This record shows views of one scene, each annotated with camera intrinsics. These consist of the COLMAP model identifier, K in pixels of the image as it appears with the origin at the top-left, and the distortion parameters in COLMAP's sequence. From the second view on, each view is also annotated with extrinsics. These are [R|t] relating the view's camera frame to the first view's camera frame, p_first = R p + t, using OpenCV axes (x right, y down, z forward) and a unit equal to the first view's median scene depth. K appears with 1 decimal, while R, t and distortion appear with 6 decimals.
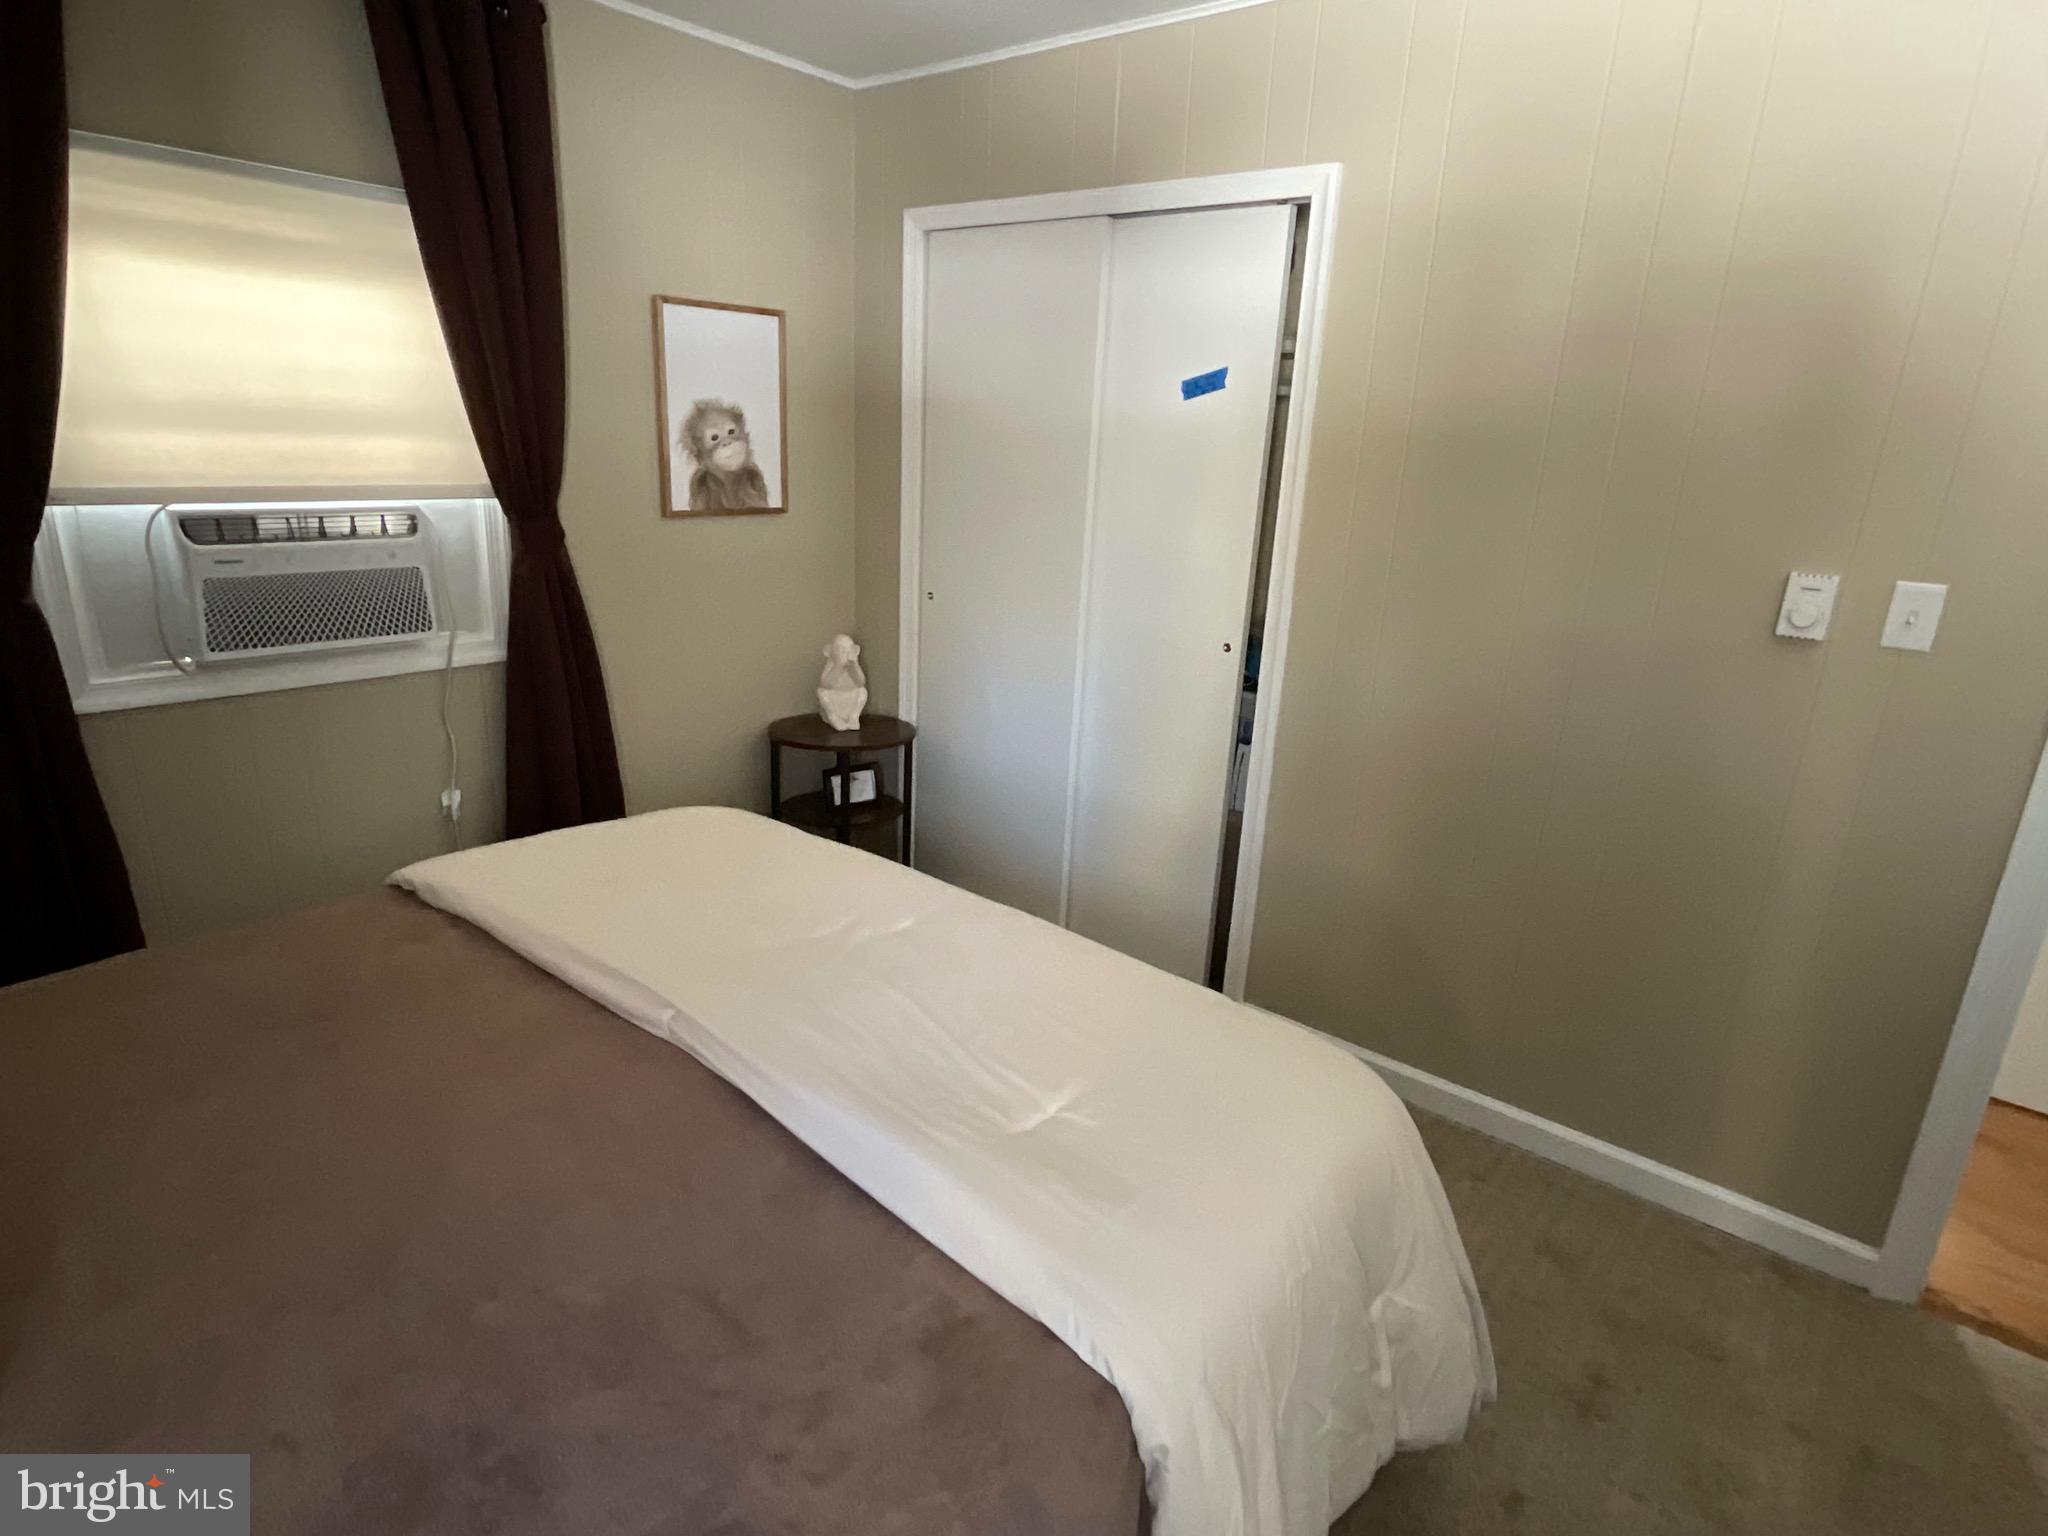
lens RADIAL K [[1109.7, 0, 1020.7], [0, 1109.7, 773.4], [0, 0, 1]] dist [-0.012662, 0.010416]
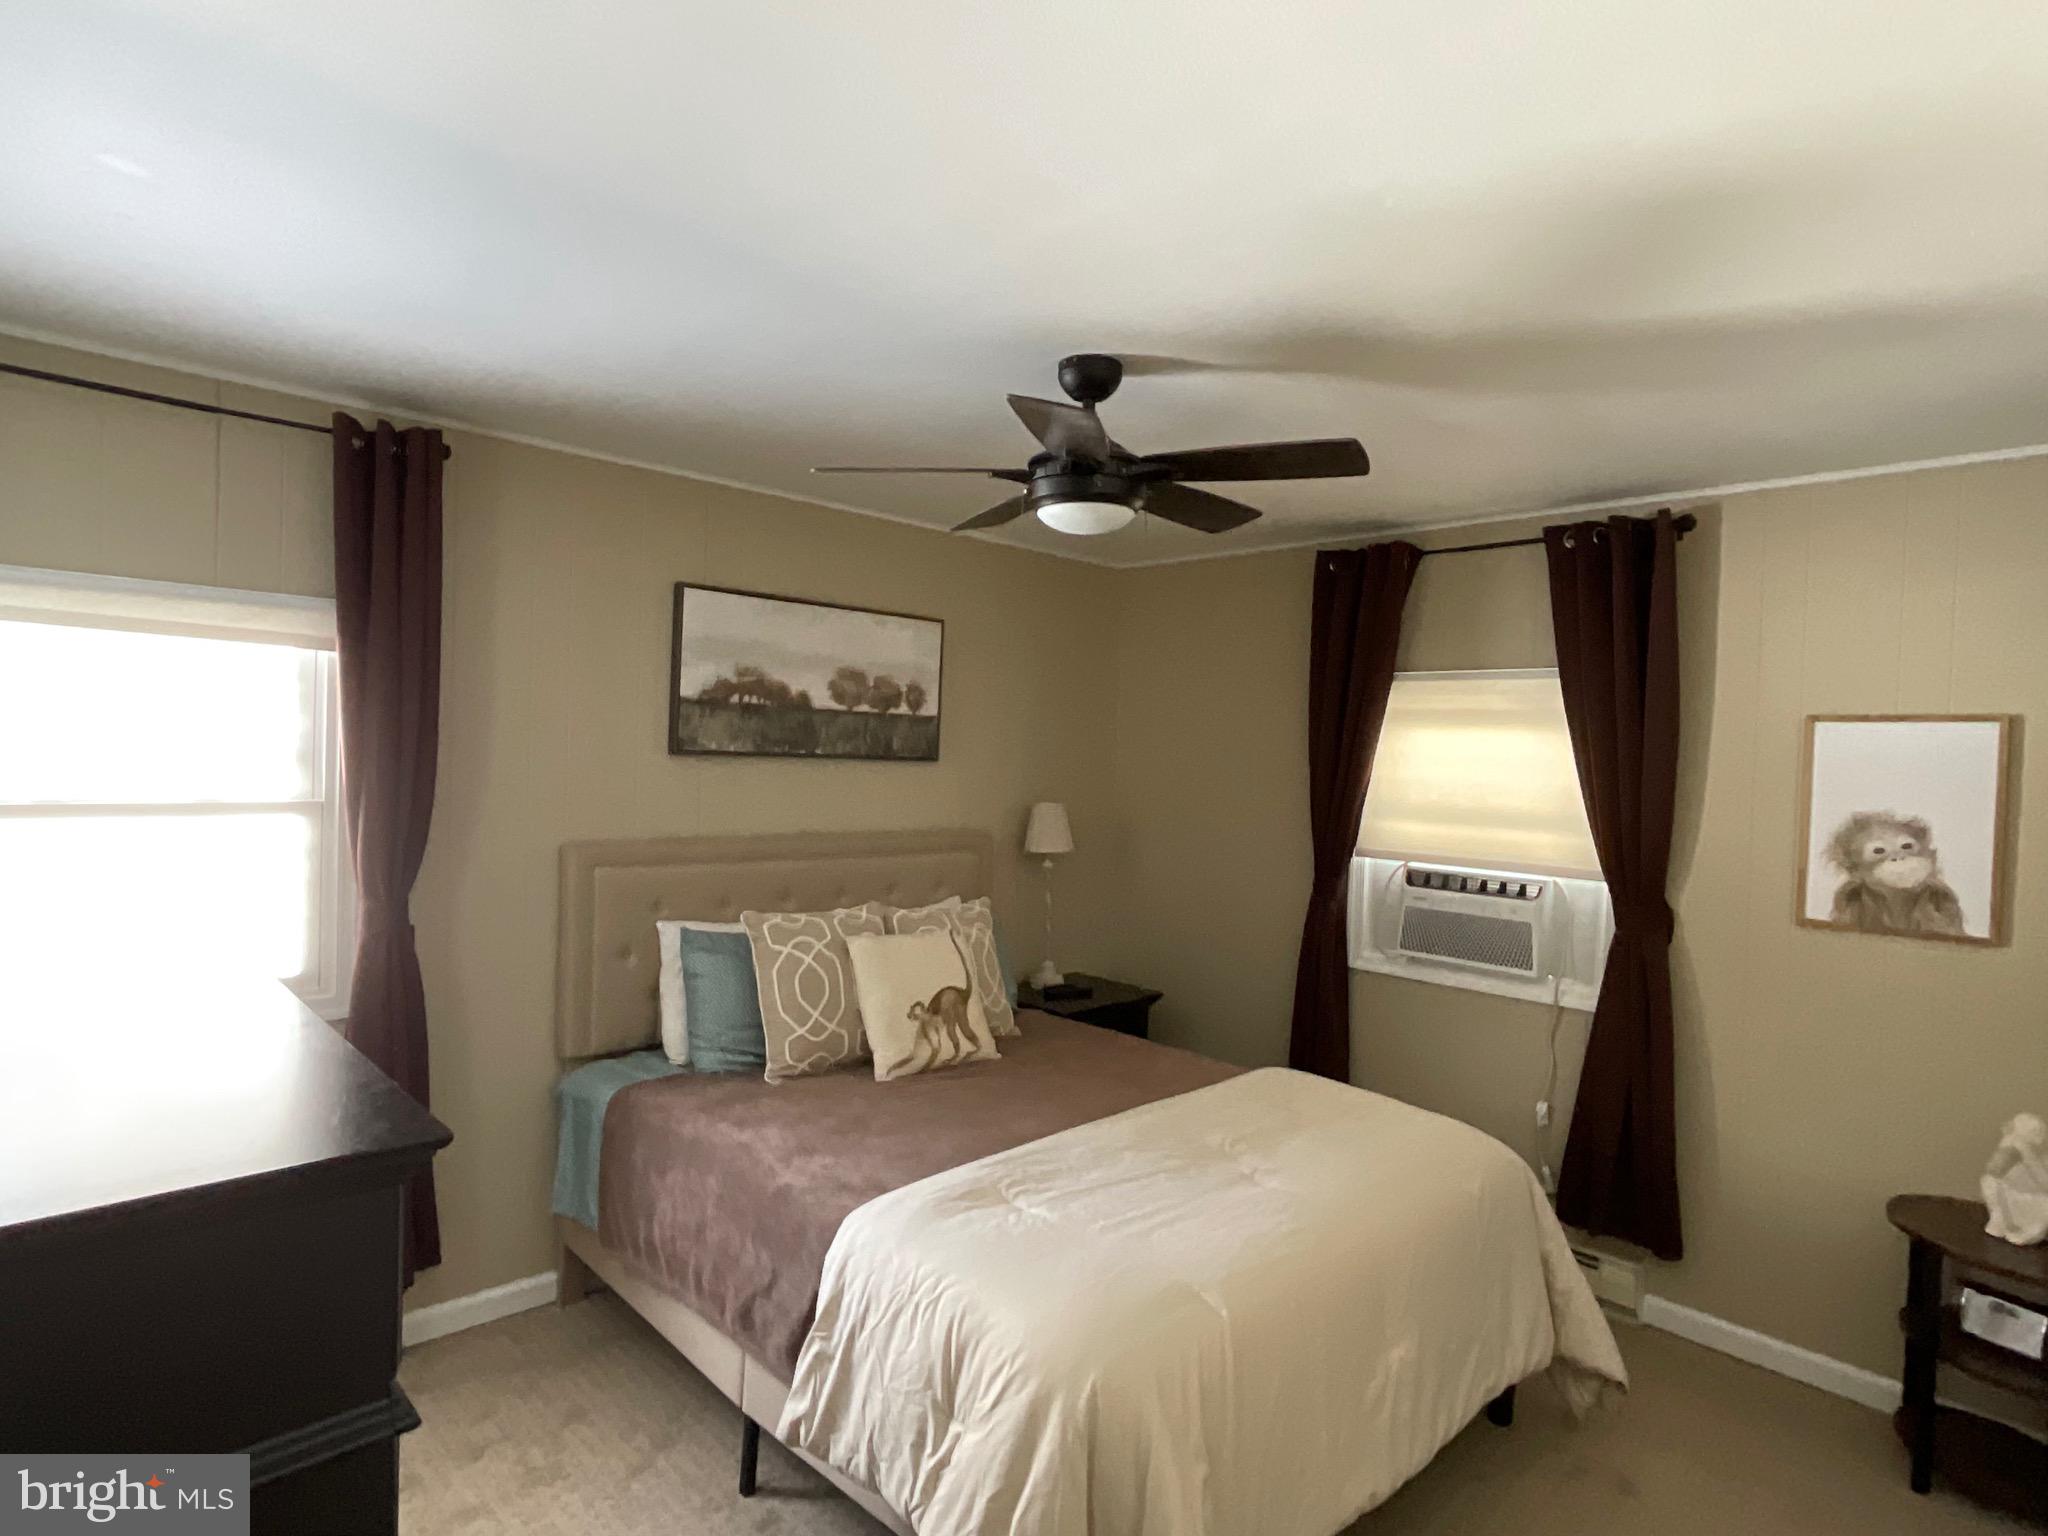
lens RADIAL K [[1109.7, 0, 1026.2], [0, 1109.7, 768.9], [0, 0, 1]] dist [-0.012662, 0.010416]
pose [[-0.085651, -0.017217, -0.996176, 0.718139], [-0.325524, 0.945462, 0.011647, -0.149153], [0.941646, 0.325277, -0.086584, 0.392145]]
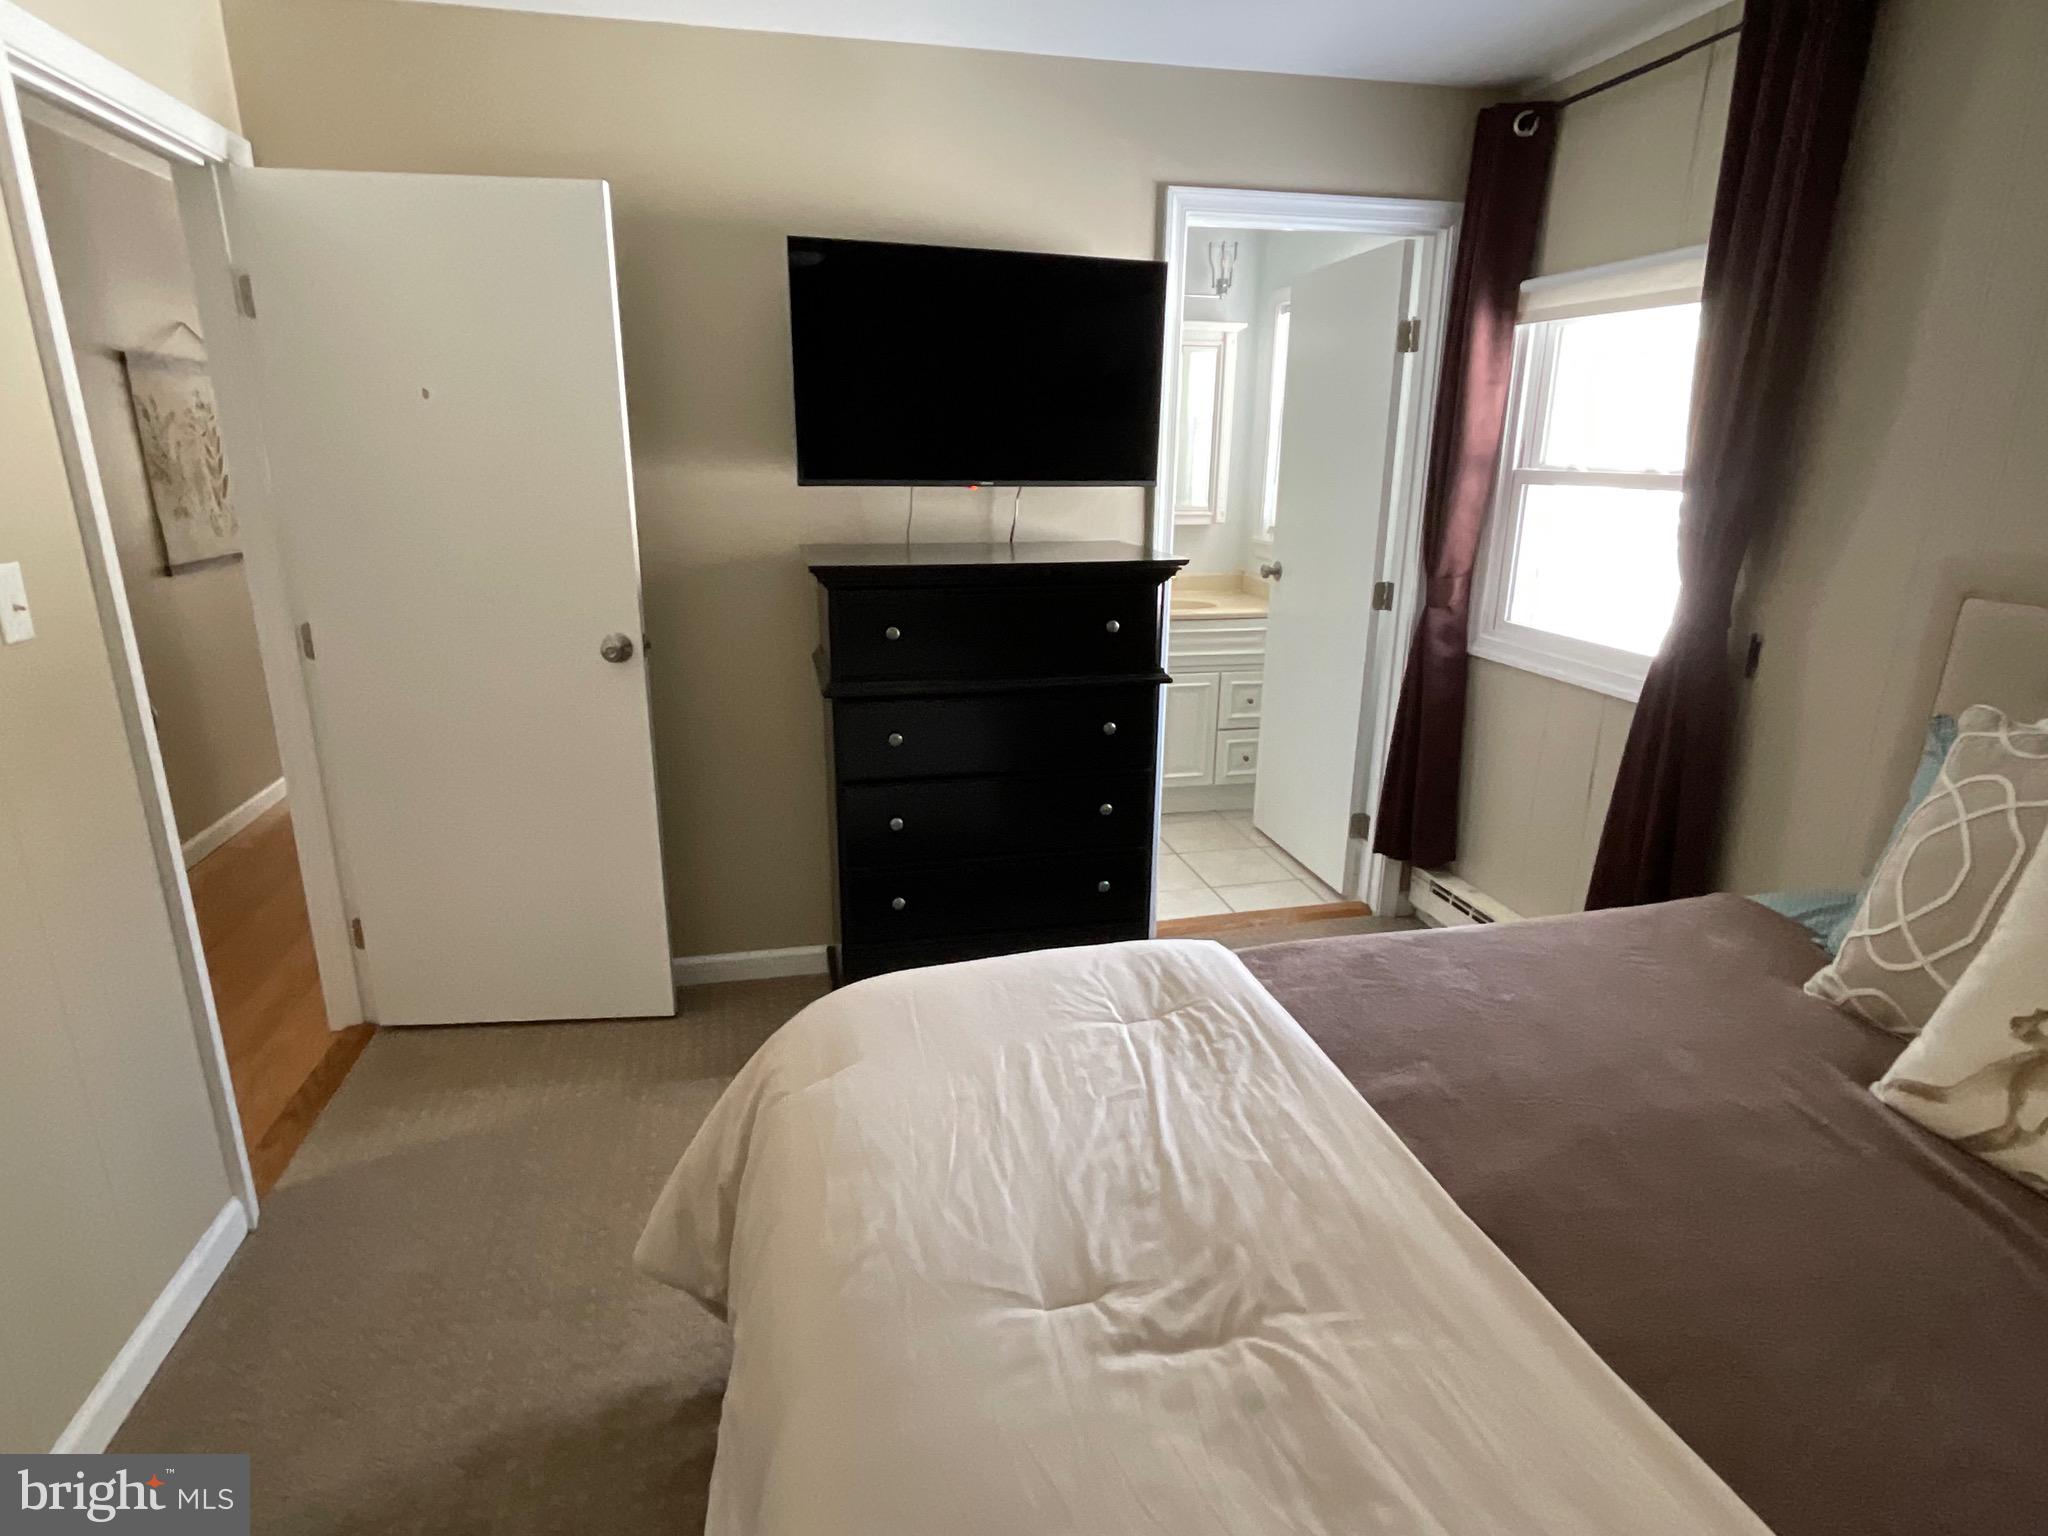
lens RADIAL K [[1109.7, 0, 1010.4], [0, 1109.7, 775.7], [0, 0, 1]] dist [-0.012662, 0.010416]
pose [[-0.784347, -0.203664, 0.585936, -0.240084], [0.155490, 0.849863, 0.503544, -0.233619], [-0.600519, 0.486060, -0.634920, 0.726198]]
